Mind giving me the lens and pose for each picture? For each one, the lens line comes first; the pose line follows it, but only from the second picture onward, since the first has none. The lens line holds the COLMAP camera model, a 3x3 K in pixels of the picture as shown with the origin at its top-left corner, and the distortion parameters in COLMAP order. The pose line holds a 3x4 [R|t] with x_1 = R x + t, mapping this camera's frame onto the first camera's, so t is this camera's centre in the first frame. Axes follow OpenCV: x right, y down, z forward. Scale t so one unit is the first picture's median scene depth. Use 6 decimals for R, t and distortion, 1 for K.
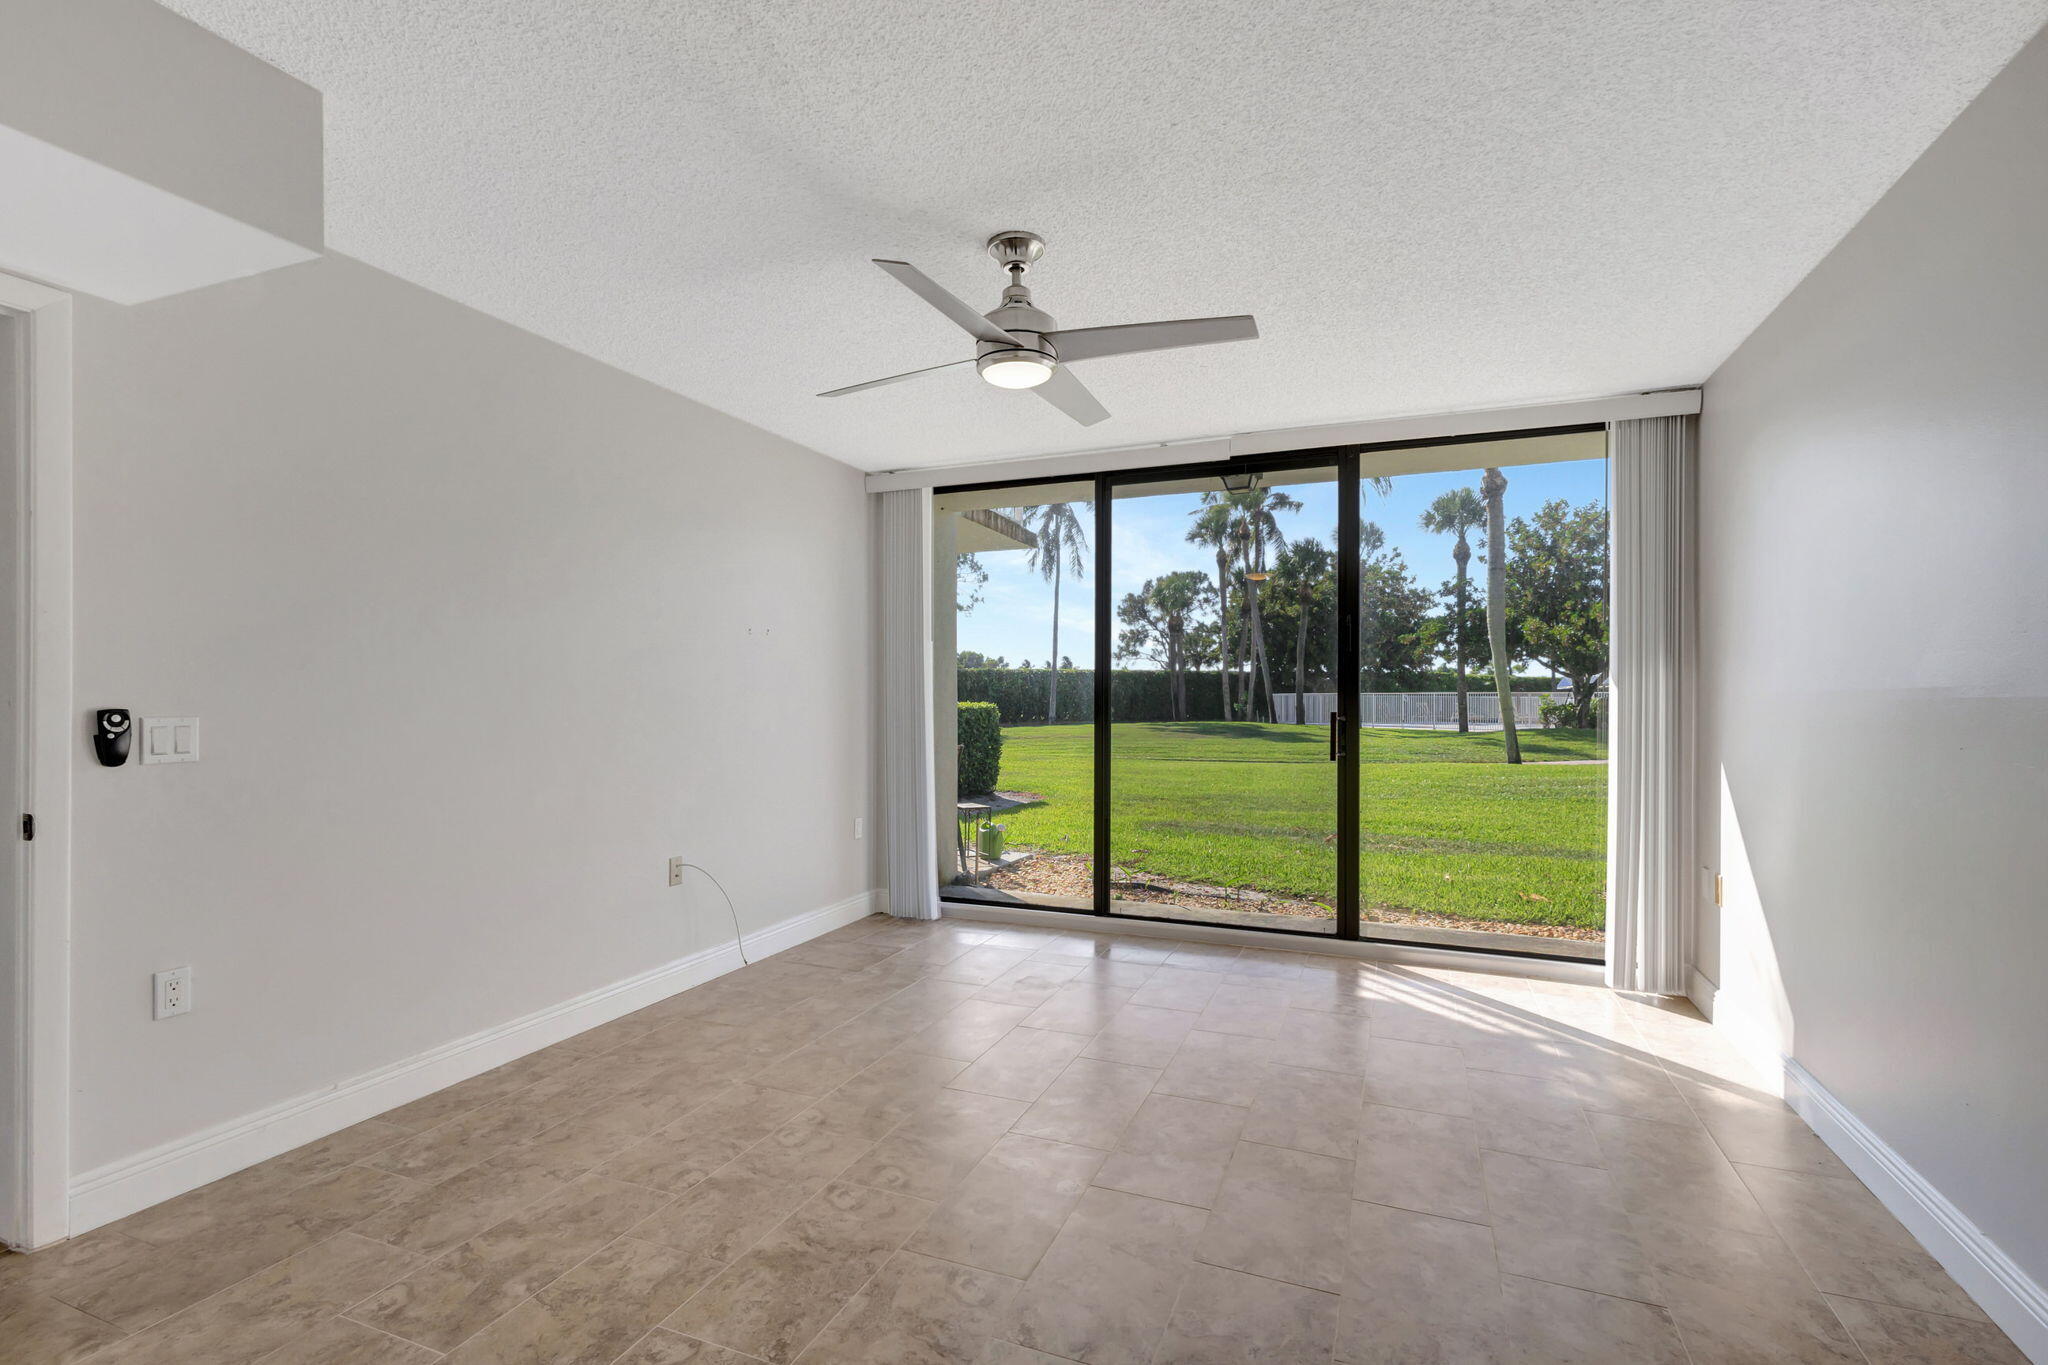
lens RADIAL K [[966.3, 0, 1023.8], [0, 966.3, 695.2], [0, 0, 1]] dist [0.003336, 0.000471]
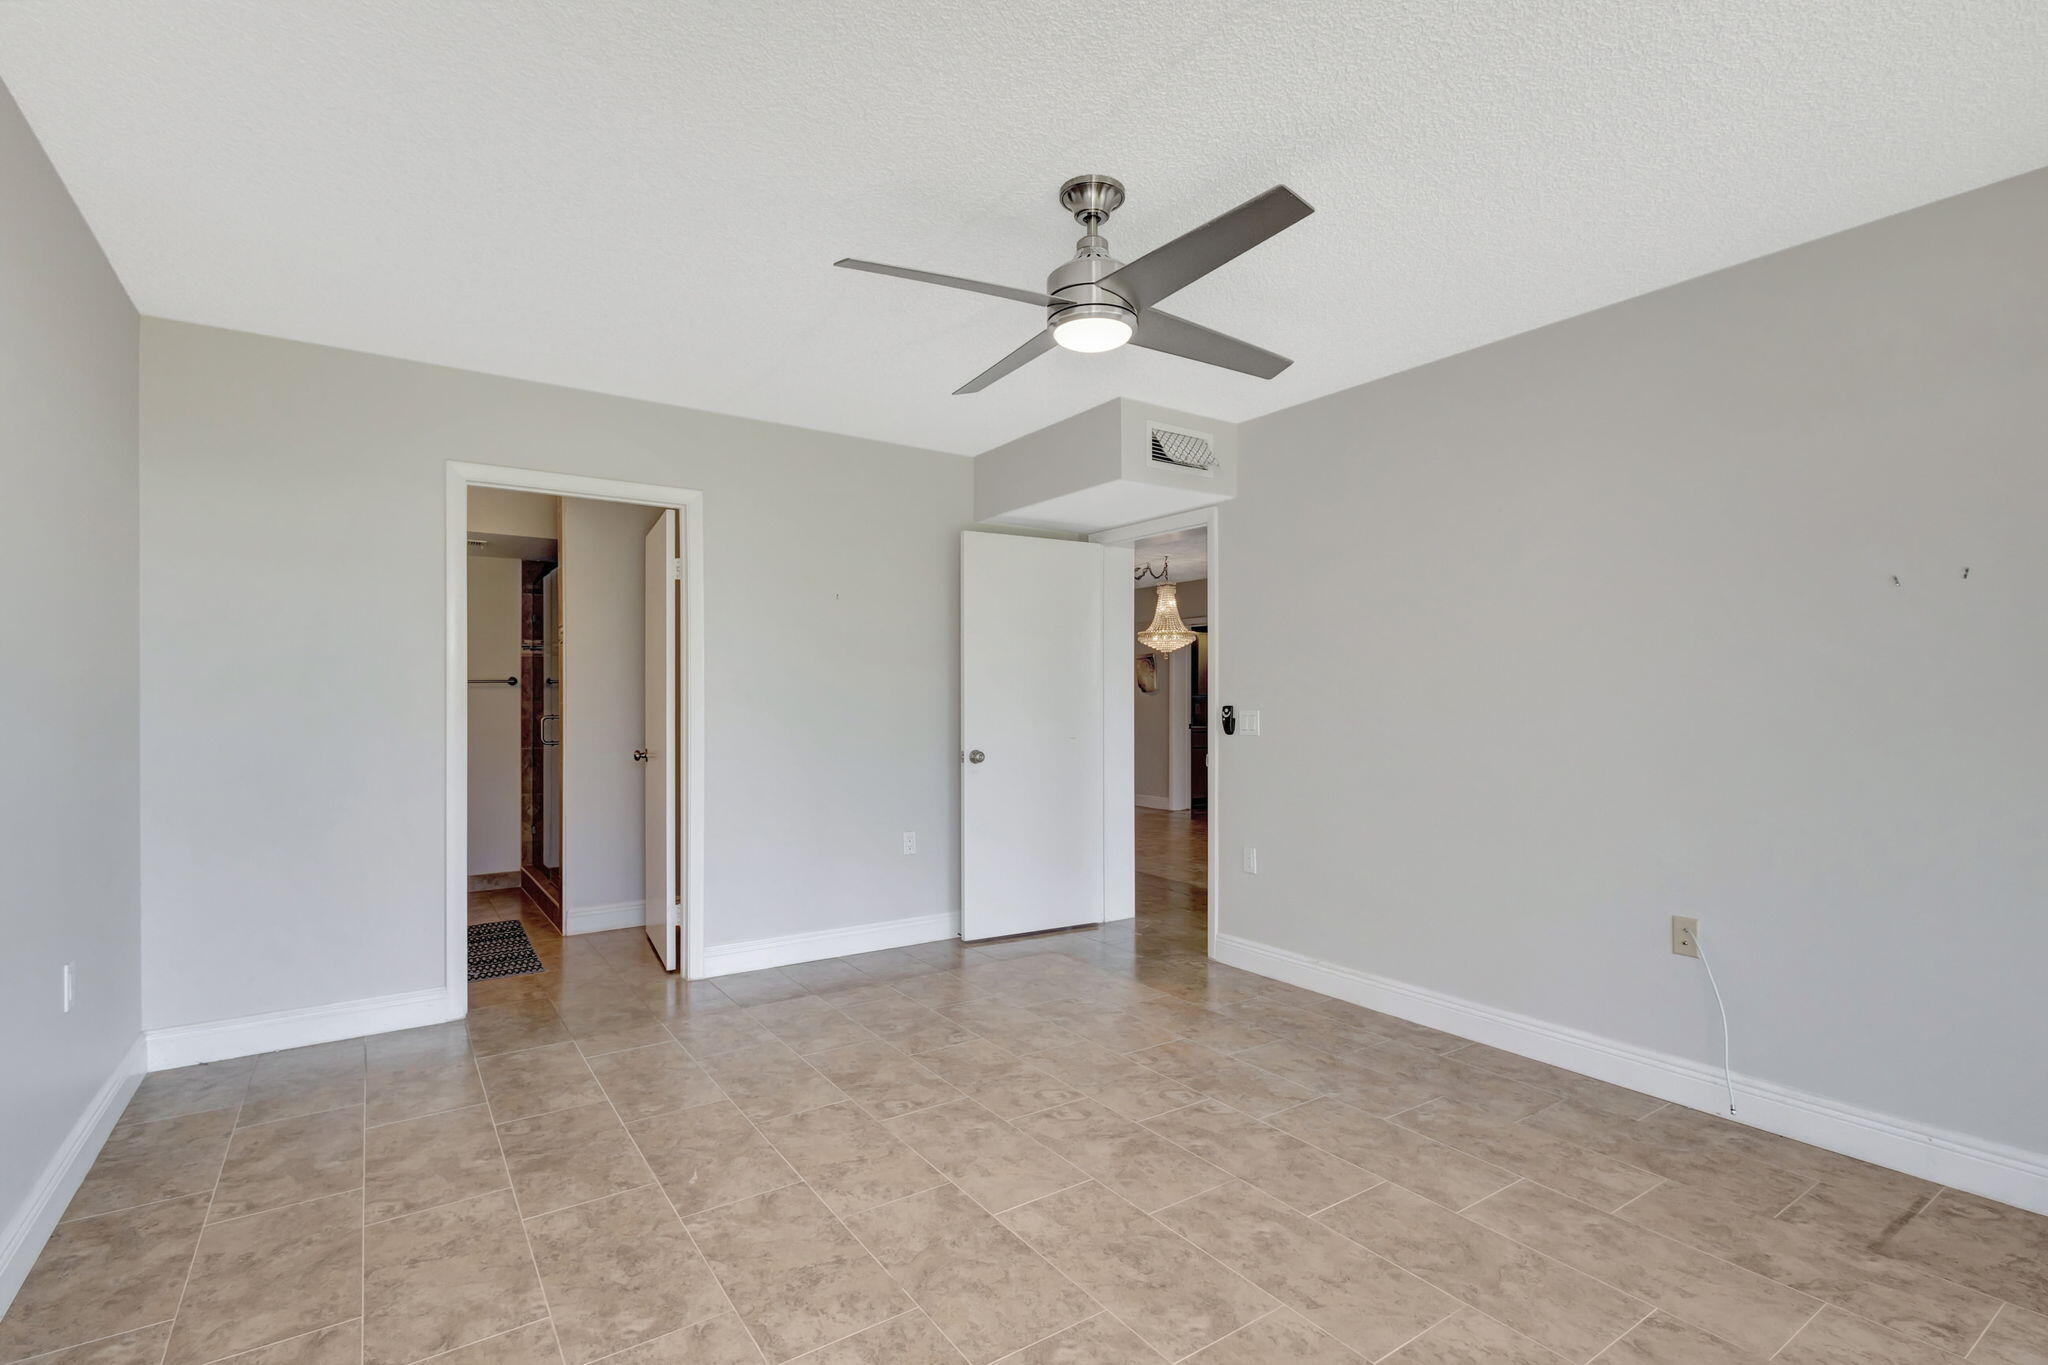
lens RADIAL K [[966.3, 0, 1023.8], [0, 966.3, 695.2], [0, 0, 1]] dist [0.003336, 0.000471]
pose [[-0.561611, -0.007802, -0.827365, 0.705973], [-0.000182, 0.999957, -0.009306, 0.007930], [0.827402, -0.005076, -0.561588, 1.334999]]
